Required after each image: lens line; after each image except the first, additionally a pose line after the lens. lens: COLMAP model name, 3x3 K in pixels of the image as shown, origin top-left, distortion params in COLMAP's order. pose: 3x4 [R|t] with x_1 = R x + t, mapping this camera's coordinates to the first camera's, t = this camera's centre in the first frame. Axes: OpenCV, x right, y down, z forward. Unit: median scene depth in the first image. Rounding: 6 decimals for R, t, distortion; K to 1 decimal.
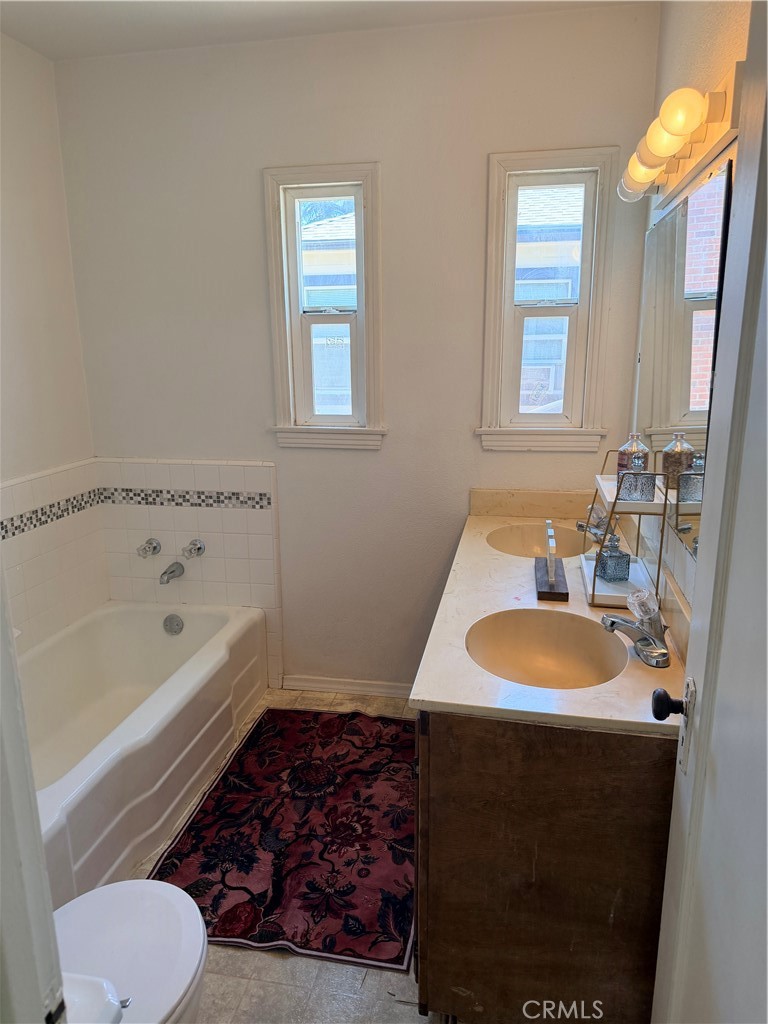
lens RADIAL K [[722.9, 0, 384.8], [0, 722.9, 512.5], [0, 0, 1]] dist [0.070079, -0.089227]
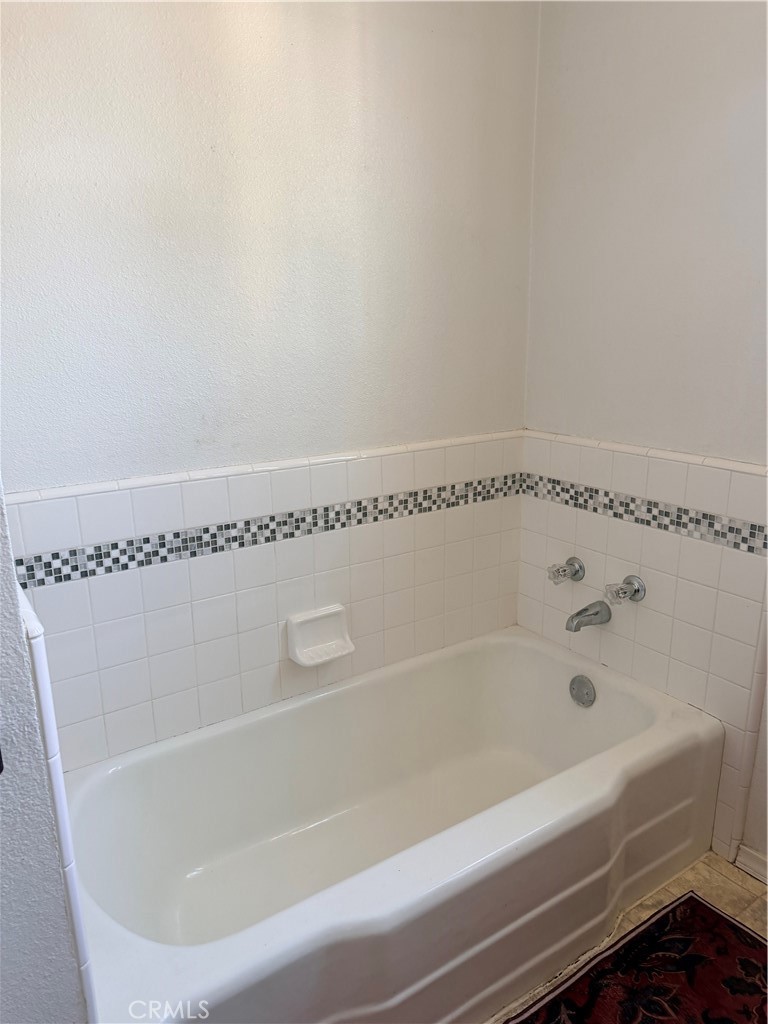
lens RADIAL K [[722.9, 0, 374.0], [0, 722.9, 515.9], [0, 0, 1]] dist [0.070079, -0.089227]
pose [[0.704938, 0.184361, -0.684889, 0.003120], [-0.156421, 0.982262, 0.103409, -0.044600], [0.691805, 0.034234, 0.721272, 0.400579]]
